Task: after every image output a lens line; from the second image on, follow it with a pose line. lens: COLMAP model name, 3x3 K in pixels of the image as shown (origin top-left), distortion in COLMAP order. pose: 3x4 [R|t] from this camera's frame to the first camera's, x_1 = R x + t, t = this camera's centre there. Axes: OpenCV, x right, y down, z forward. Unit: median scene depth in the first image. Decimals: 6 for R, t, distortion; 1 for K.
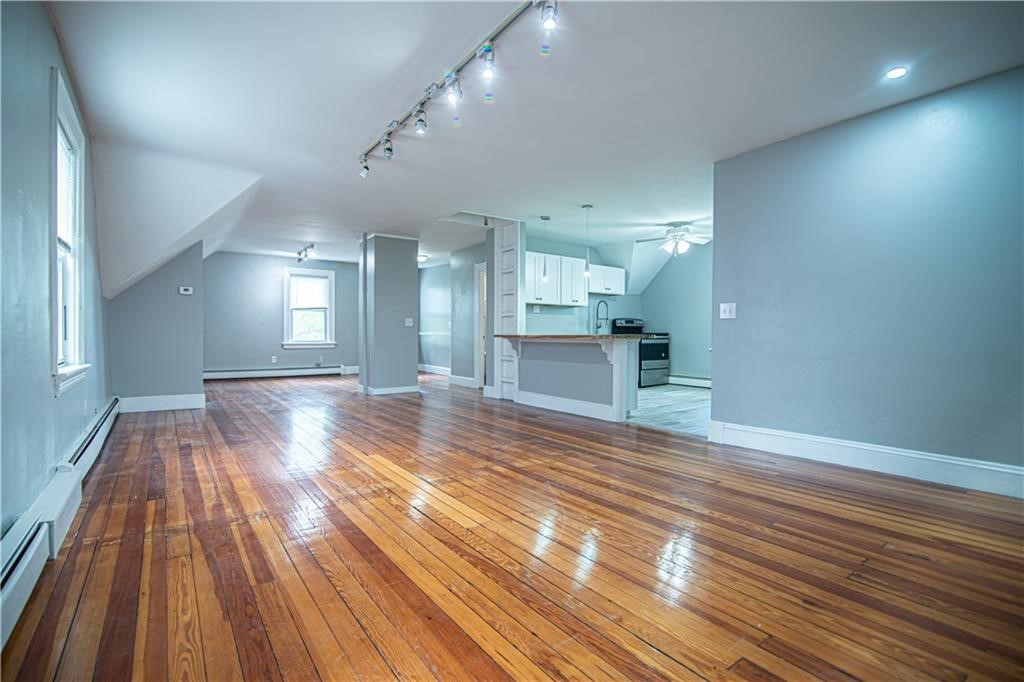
lens RADIAL K [[466.5, 0, 481.2], [0, 466.5, 339.5], [0, 0, 1]] dist [-0.019495, -0.000090]
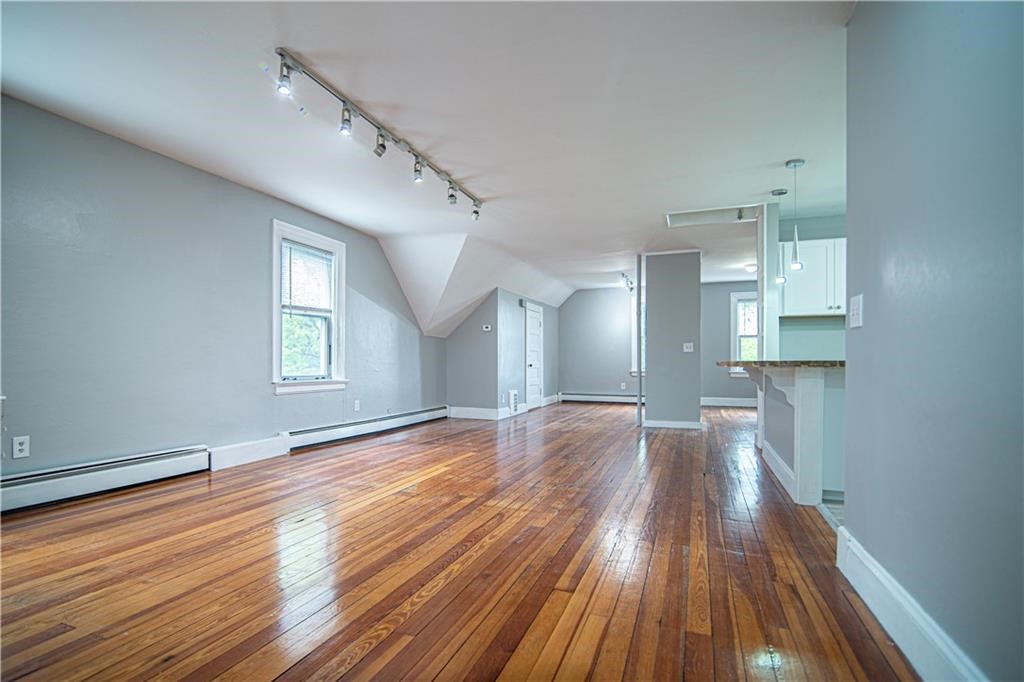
lens RADIAL K [[487.1, 0, 513.1], [0, 487.1, 361.8], [0, 0, 1]] dist [-0.018967, 0.000339]
pose [[0.568152, -0.002380, -0.822920, 1.010307], [-0.008035, 0.999932, -0.008440, -0.000606], [0.822884, 0.011407, 0.568095, 0.551336]]
